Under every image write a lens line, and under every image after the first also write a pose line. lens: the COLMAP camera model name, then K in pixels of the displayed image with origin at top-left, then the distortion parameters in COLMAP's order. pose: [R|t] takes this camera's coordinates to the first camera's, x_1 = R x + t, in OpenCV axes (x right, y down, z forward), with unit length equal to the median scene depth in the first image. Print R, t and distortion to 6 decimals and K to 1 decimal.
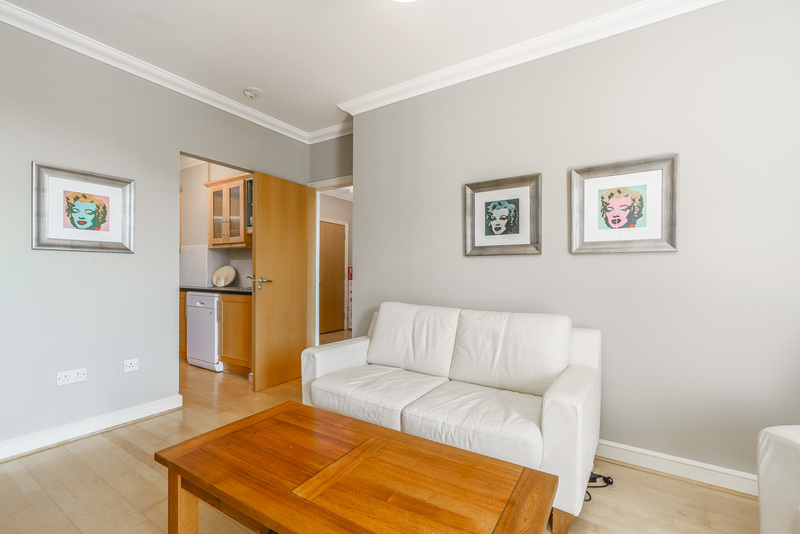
lens RADIAL K [[356.8, 0, 400.7], [0, 356.8, 267.2], [0, 0, 1]] dist [-0.001464, -0.000147]
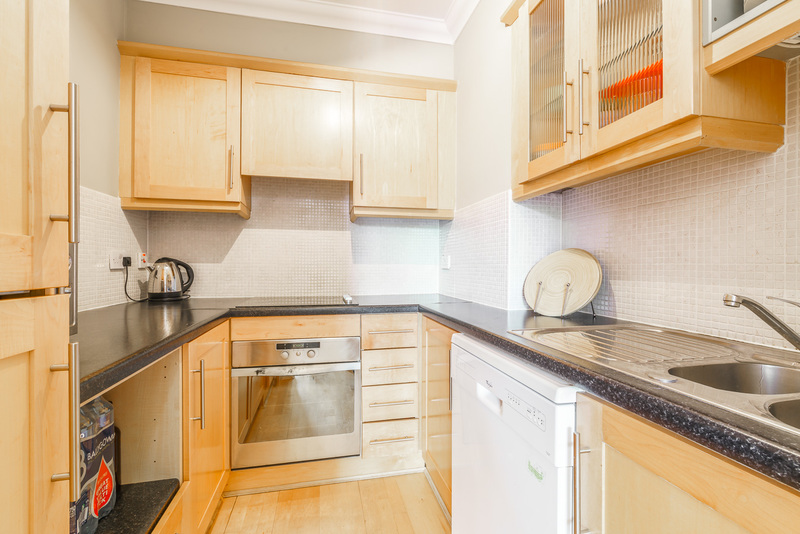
lens RADIAL K [[356.8, 0, 399.5], [0, 356.8, 268.3], [0, 0, 1]] dist [-0.001464, -0.000147]
pose [[0.714376, 0.003981, -0.699751, -0.414358], [-0.000220, 0.999985, 0.005465, 0.008001], [0.699762, -0.003750, 0.714366, 0.744011]]
